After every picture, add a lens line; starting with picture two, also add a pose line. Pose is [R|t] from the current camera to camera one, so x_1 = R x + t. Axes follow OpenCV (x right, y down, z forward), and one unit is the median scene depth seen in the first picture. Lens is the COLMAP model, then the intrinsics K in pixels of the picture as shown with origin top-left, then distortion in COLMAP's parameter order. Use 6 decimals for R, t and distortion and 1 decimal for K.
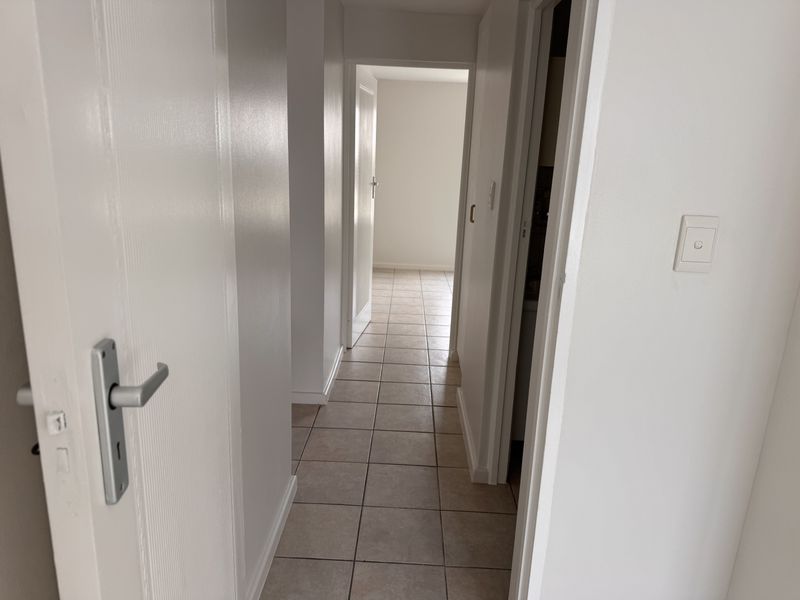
lens RADIAL K [[563.1, 0, 400.8], [0, 563.1, 301.9], [0, 0, 1]] dist [0.000834, -0.006954]
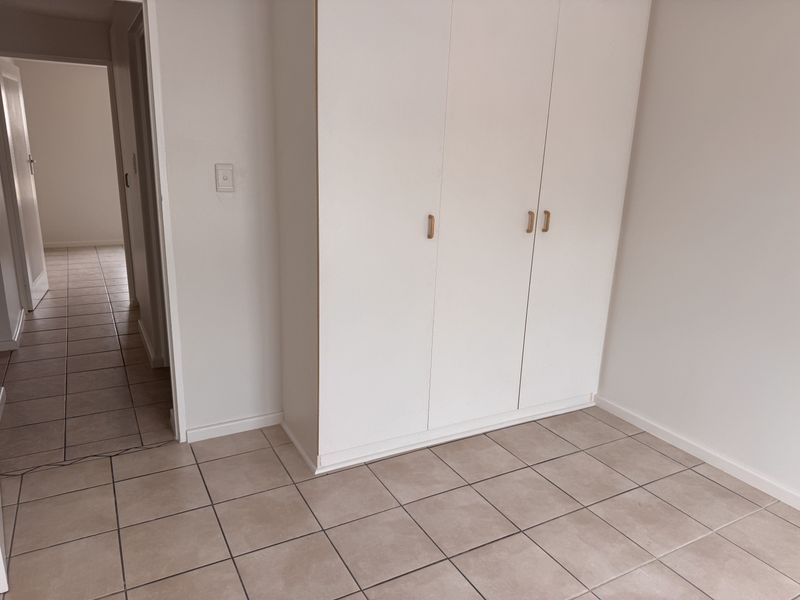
lens RADIAL K [[563.1, 0, 401.5], [0, 563.1, 295.5], [0, 0, 1]] dist [0.000834, -0.006954]
pose [[0.860932, -0.146357, 0.487213, 0.001500], [0.133051, 0.989166, 0.062034, 0.082729], [-0.491014, 0.011417, 0.871077, -0.328584]]
